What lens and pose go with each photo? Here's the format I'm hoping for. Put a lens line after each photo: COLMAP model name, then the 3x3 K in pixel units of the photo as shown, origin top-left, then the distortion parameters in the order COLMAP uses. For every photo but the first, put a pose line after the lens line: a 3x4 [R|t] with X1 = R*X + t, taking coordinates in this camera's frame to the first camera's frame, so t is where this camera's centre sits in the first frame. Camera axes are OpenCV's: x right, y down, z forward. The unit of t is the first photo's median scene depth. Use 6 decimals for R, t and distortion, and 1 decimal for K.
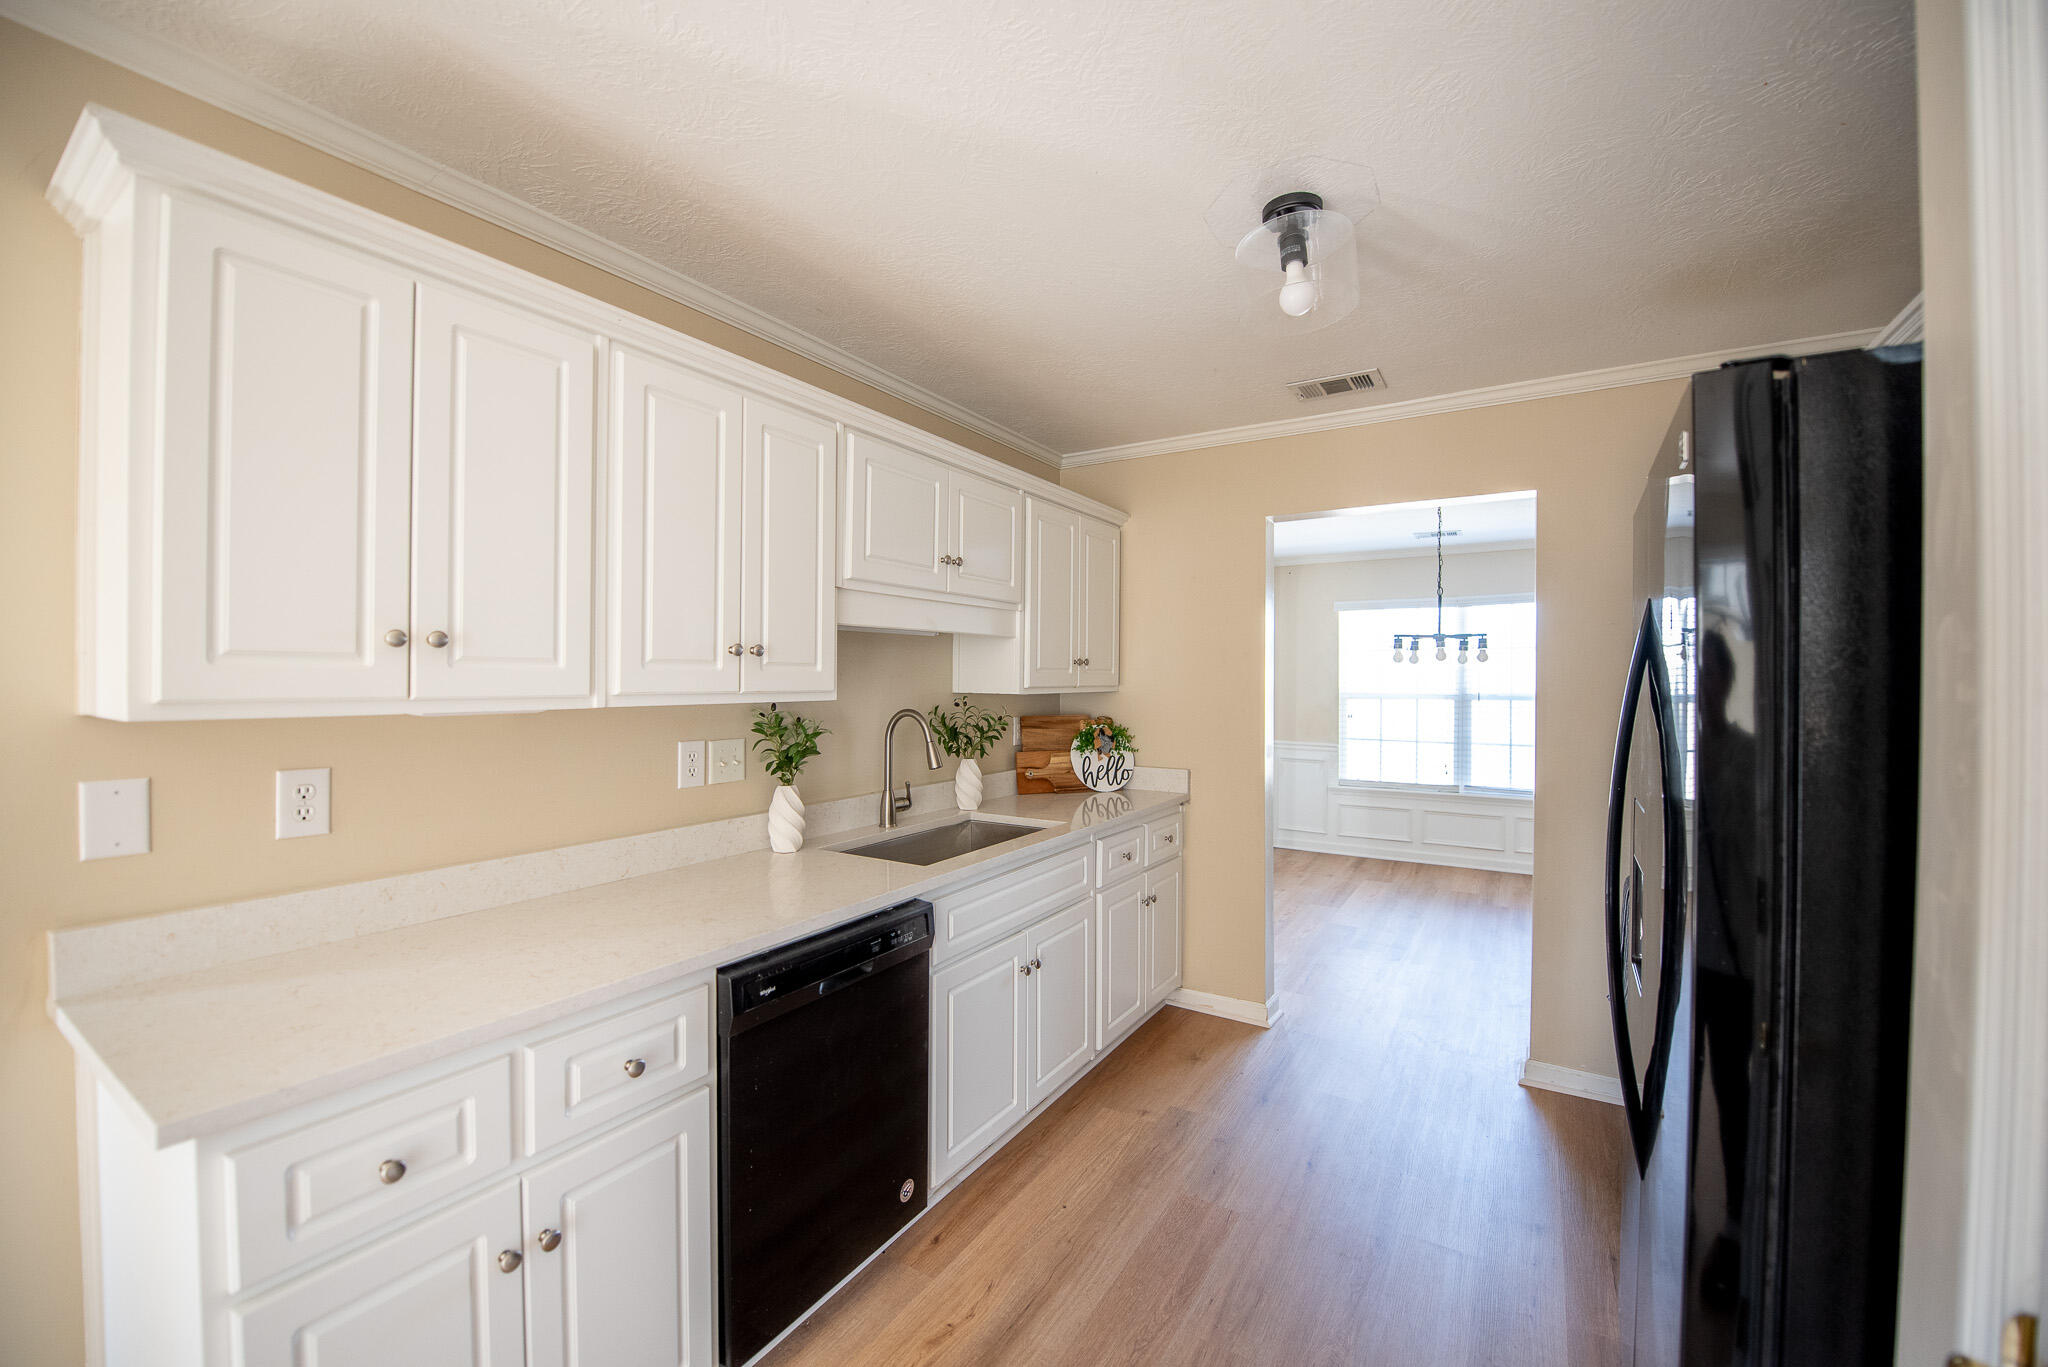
lens RADIAL K [[812.5, 0, 1025.7], [0, 812.5, 684.3], [0, 0, 1]] dist [-0.019466, -0.000619]
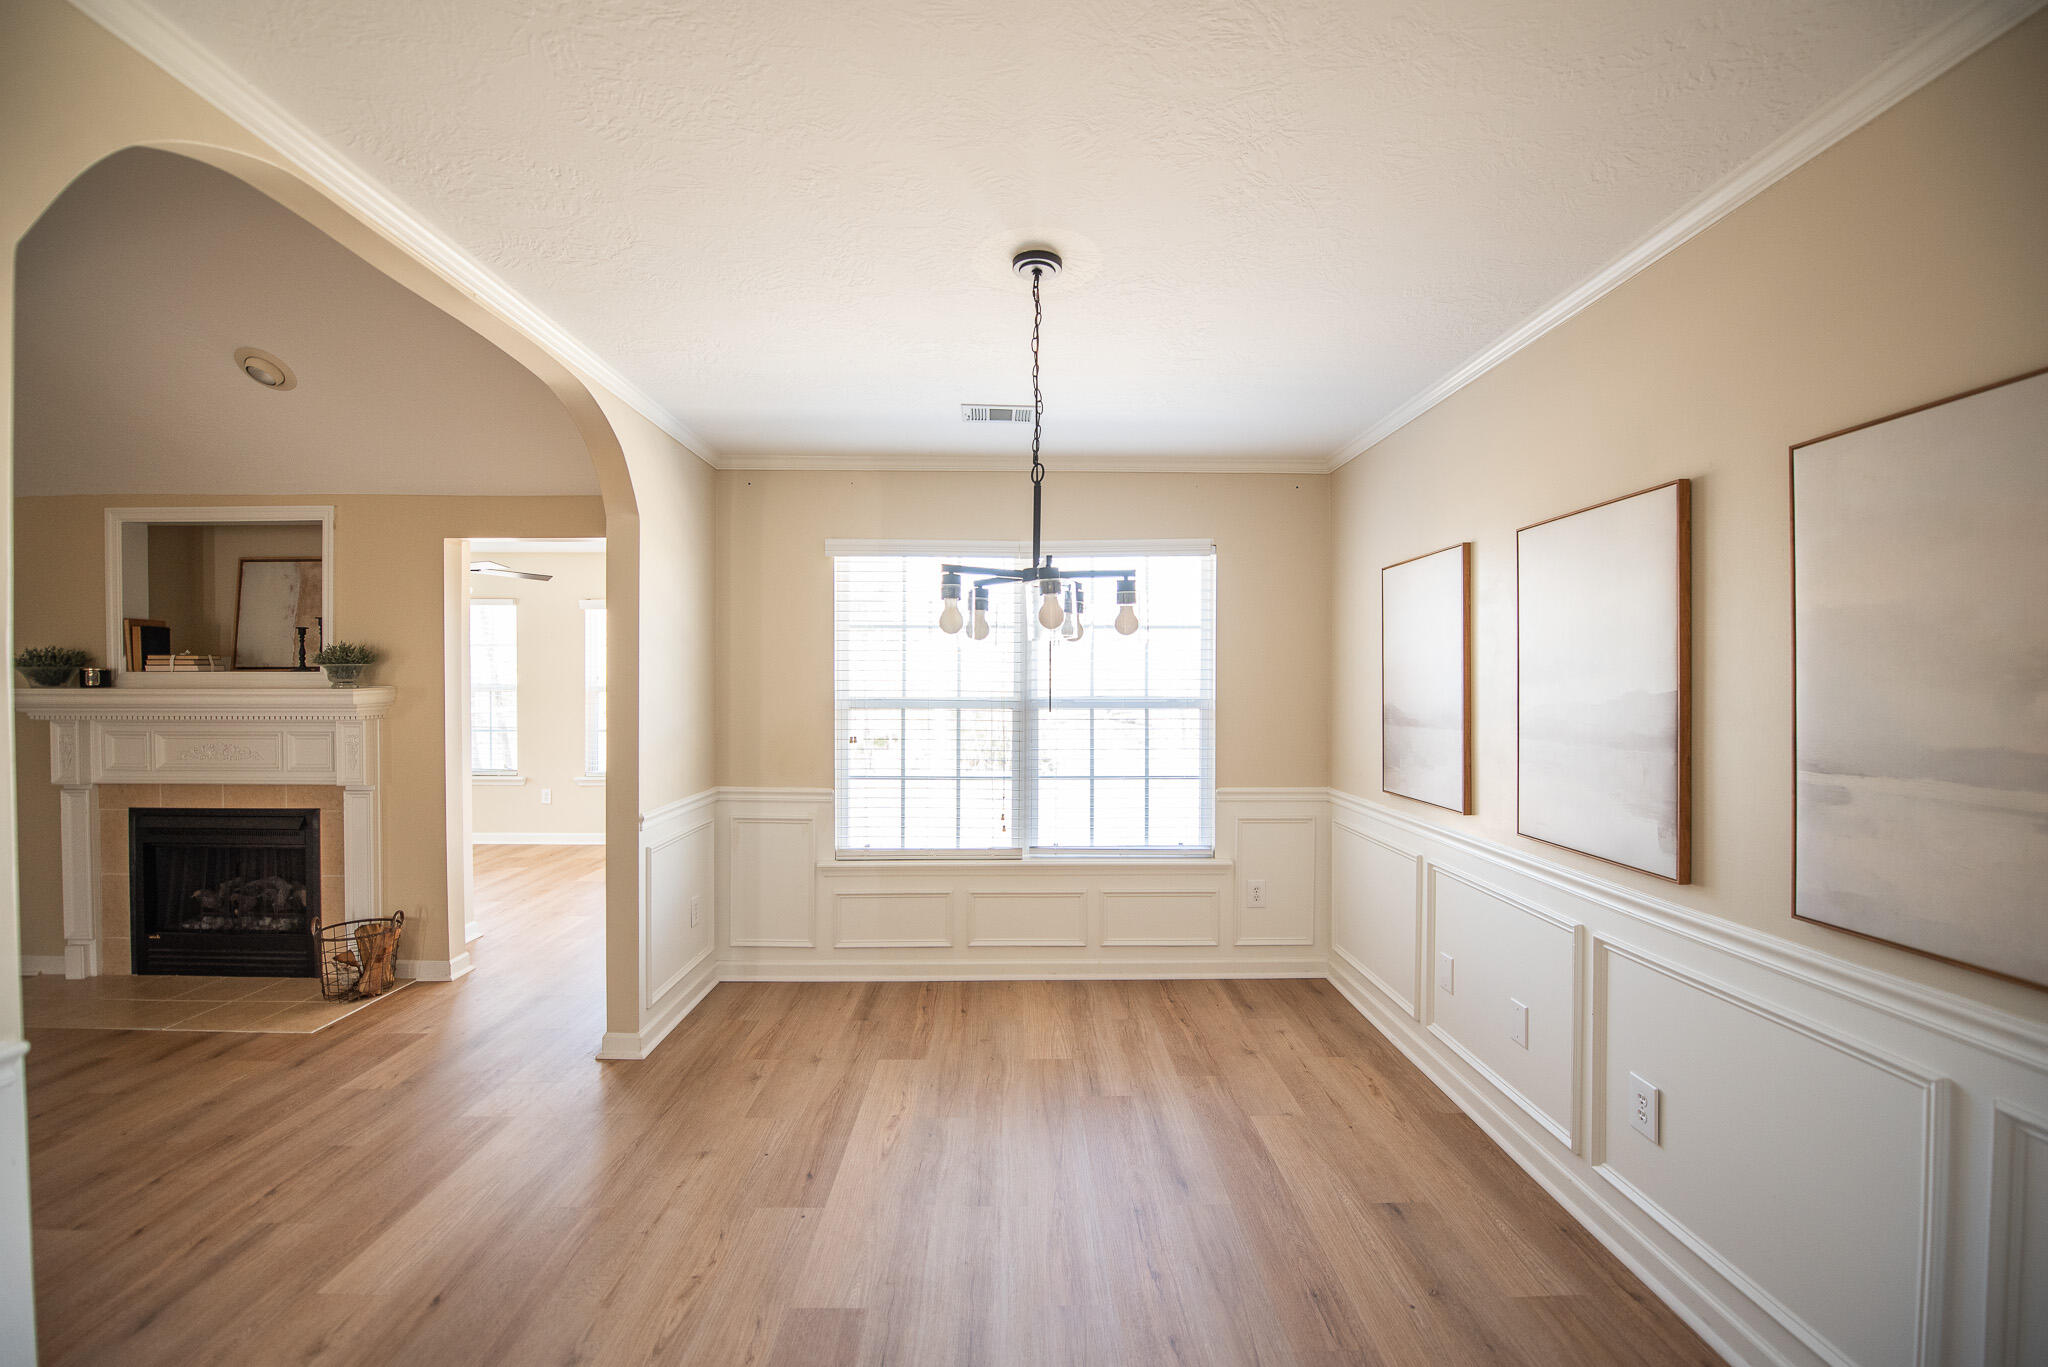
lens RADIAL K [[823.6, 0, 1024.0], [0, 823.6, 683.5], [0, 0, 1]] dist [-0.027540, -0.000395]
pose [[0.840841, -0.004222, 0.541265, 0.350905], [0.004078, 0.999991, 0.001466, -0.002082], [-0.541266, 0.000974, 0.840851, 0.832025]]
